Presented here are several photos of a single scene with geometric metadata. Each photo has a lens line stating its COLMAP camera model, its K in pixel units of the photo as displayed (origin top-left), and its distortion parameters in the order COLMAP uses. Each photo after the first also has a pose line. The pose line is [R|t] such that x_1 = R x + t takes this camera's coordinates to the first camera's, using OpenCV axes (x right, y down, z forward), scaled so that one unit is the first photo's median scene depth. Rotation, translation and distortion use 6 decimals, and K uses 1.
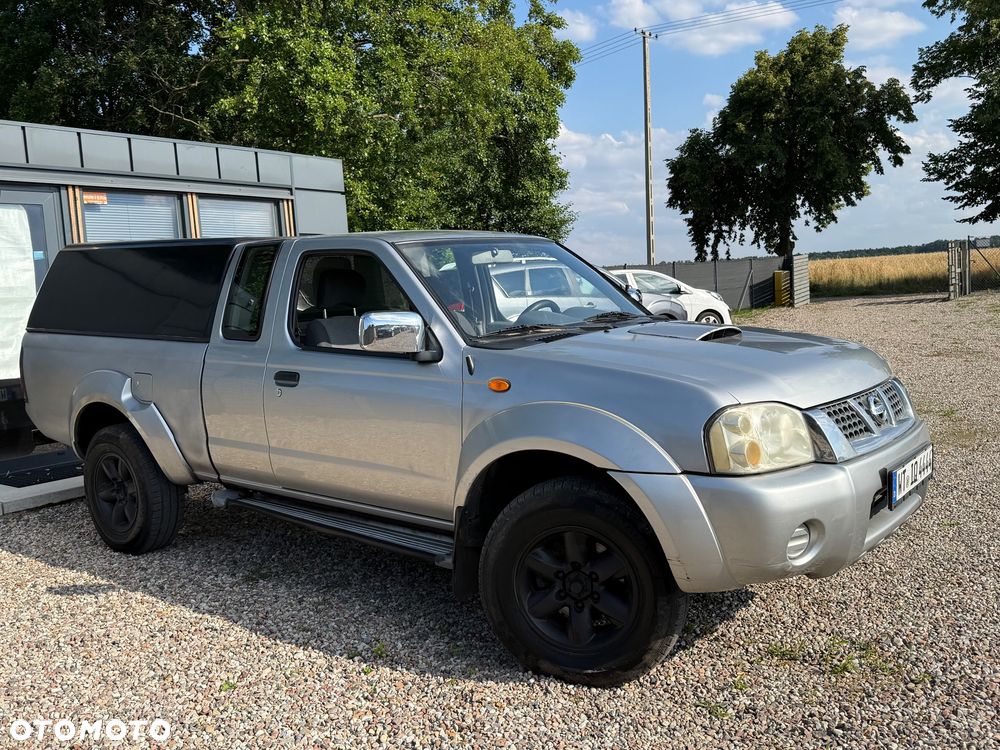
lens RADIAL K [[928.2, 0, 485.7], [0, 928.2, 382.9], [0, 0, 1]] dist [0.016135, 0.000000]
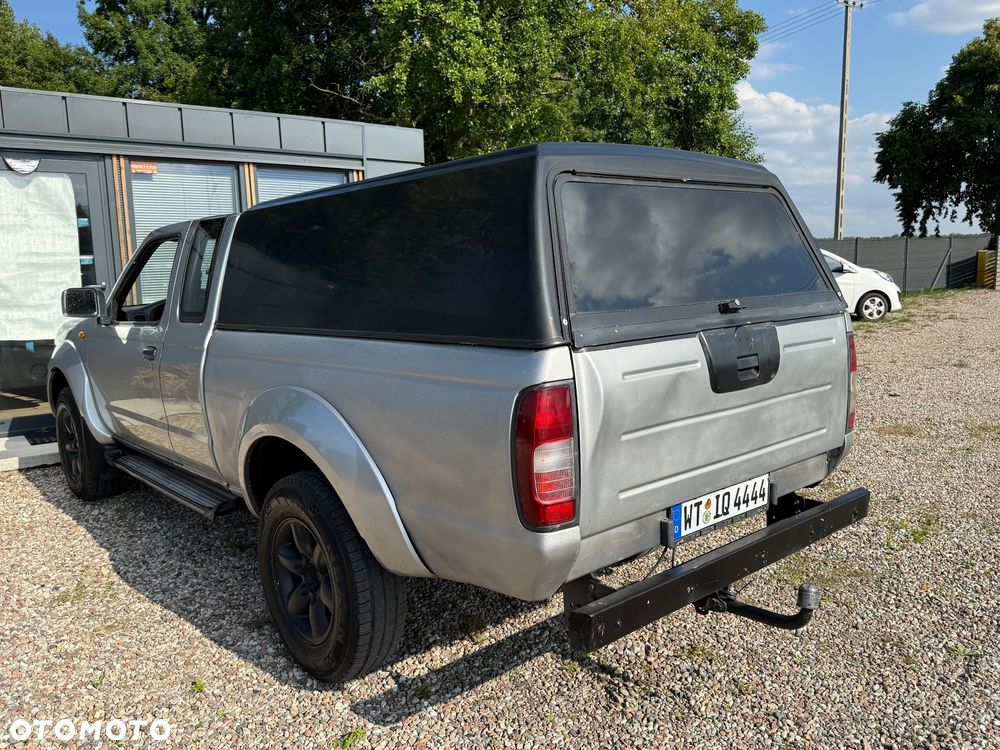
lens RADIAL K [[795.7, 0, 493.0], [0, 795.7, 384.3], [0, 0, 1]] dist [0.022867, -0.034847]
pose [[0.962173, 0.074274, -0.262119, 0.201049], [-0.057590, 0.995828, 0.070781, -0.043312], [0.266282, -0.053008, 0.962436, 0.235739]]
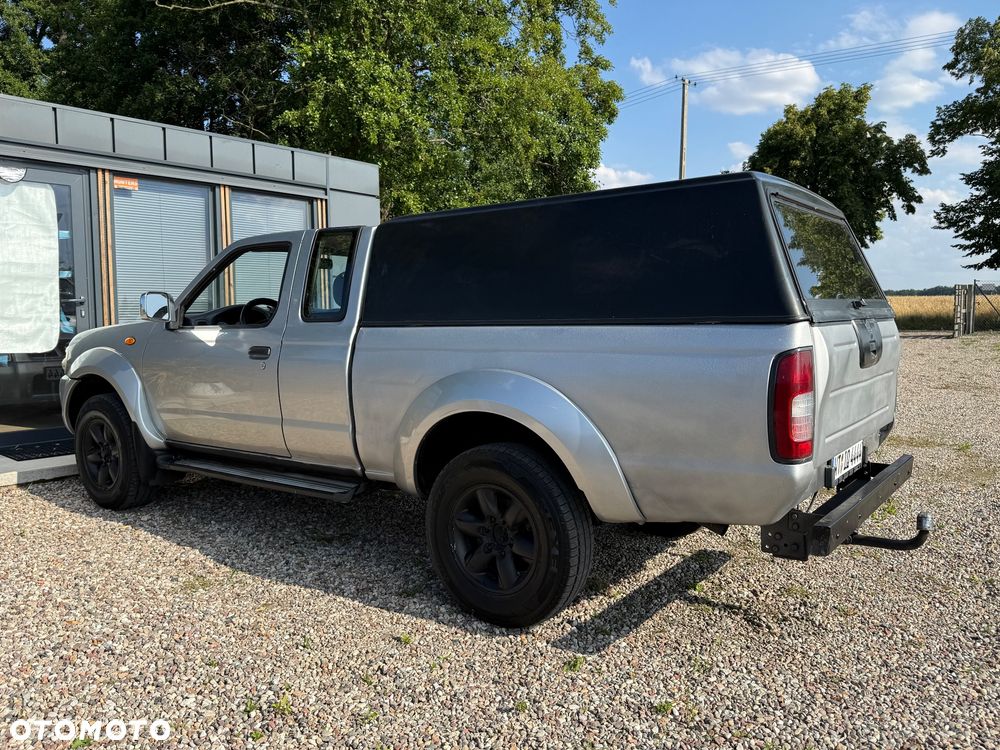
lens RADIAL K [[795.7, 0, 488.4], [0, 795.7, 377.0], [0, 0, 1]] dist [0.022867, -0.034847]
pose [[0.996447, 0.063957, -0.054806, 0.041103], [-0.064482, 0.997888, -0.007856, -0.003766], [0.054188, 0.011362, 0.998466, 0.142204]]
